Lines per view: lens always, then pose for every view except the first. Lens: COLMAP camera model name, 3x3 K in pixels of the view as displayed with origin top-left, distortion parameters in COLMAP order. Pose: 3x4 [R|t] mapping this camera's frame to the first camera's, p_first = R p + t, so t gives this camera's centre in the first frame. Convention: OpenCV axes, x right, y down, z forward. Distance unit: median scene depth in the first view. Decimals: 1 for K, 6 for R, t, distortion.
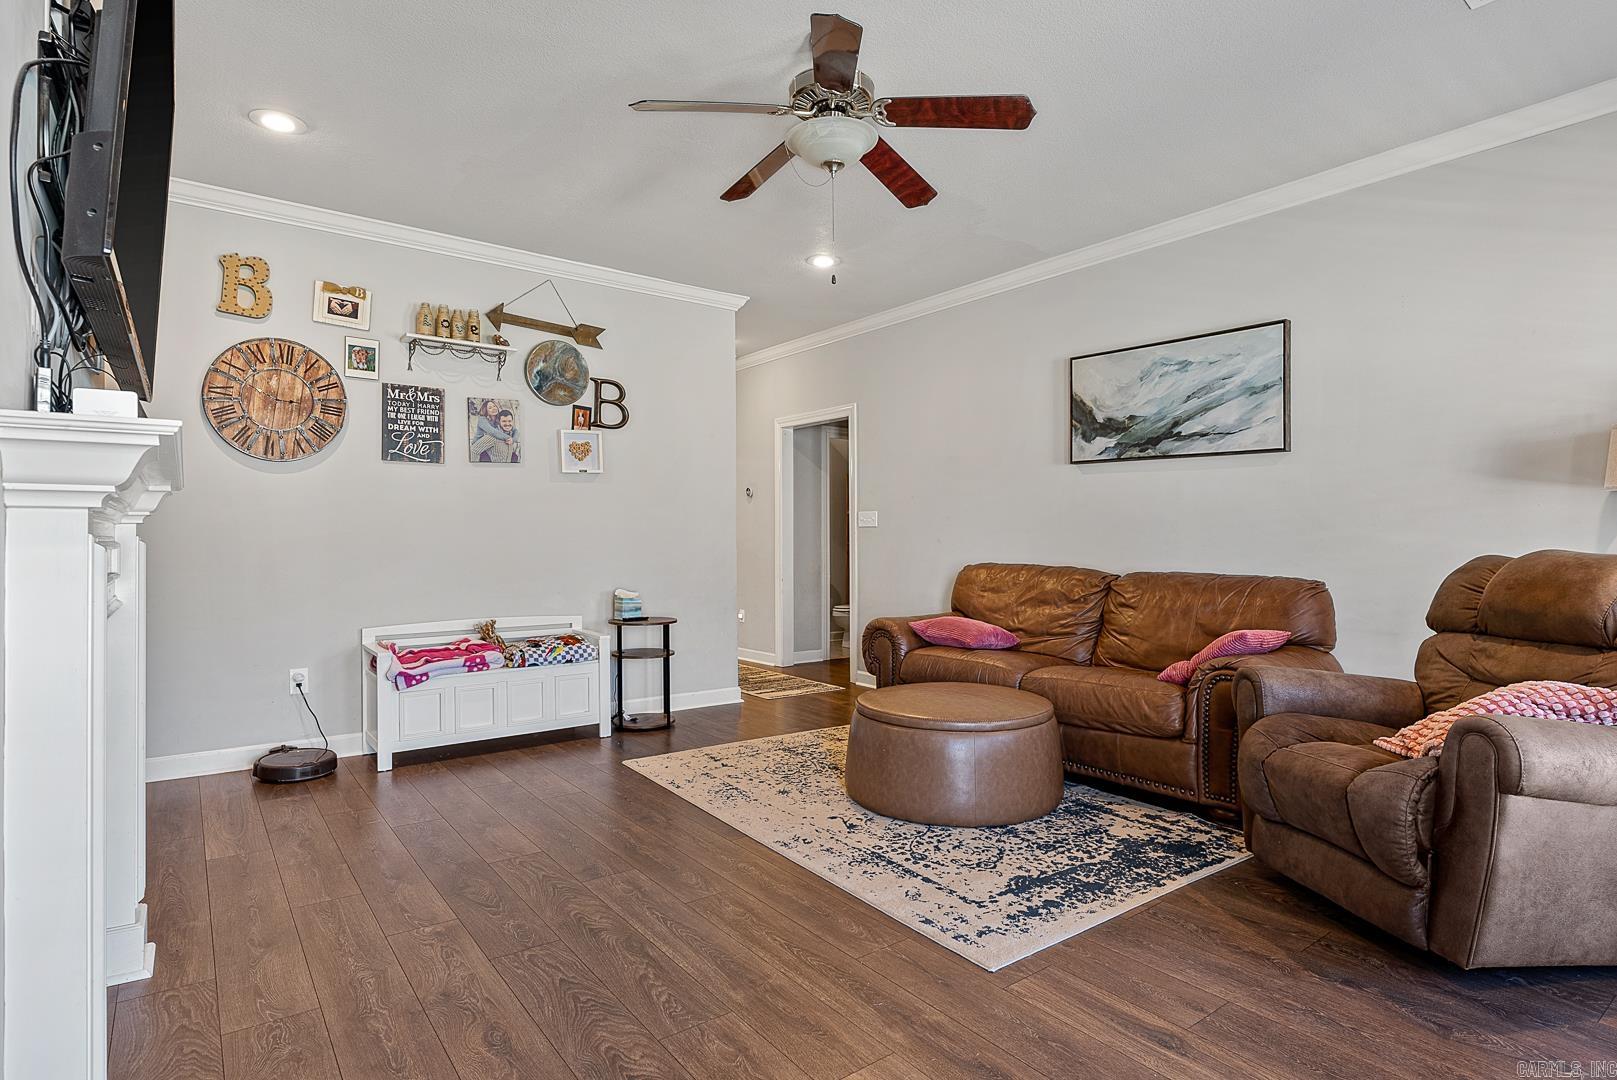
lens RADIAL K [[848.2, 0, 809.8], [0, 848.2, 545.2], [0, 0, 1]] dist [0.000649, 0.000004]
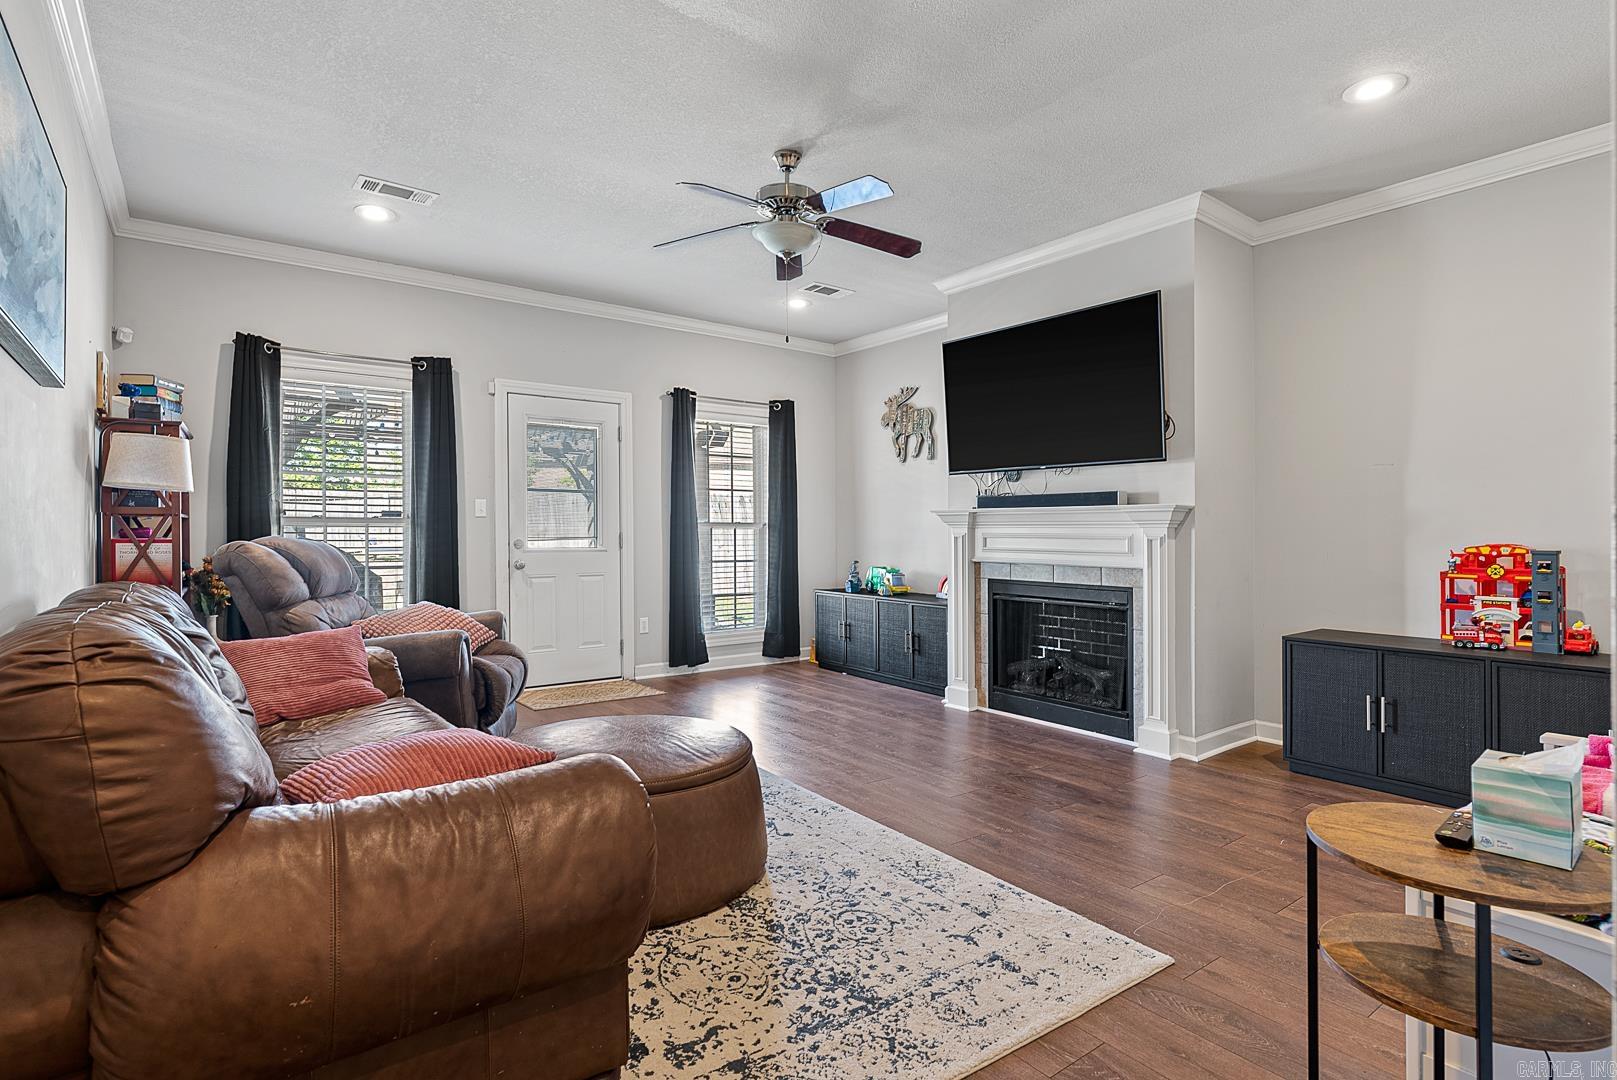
lens RADIAL K [[802.4, 0, 813.5], [0, 802.4, 540.5], [0, 0, 1]] dist [-0.017087, 0.000097]
pose [[-0.999886, 0.001410, -0.015020, 0.006945], [0.001258, 0.999948, 0.010124, -0.005505], [0.015034, 0.010104, -0.999836, 1.103953]]
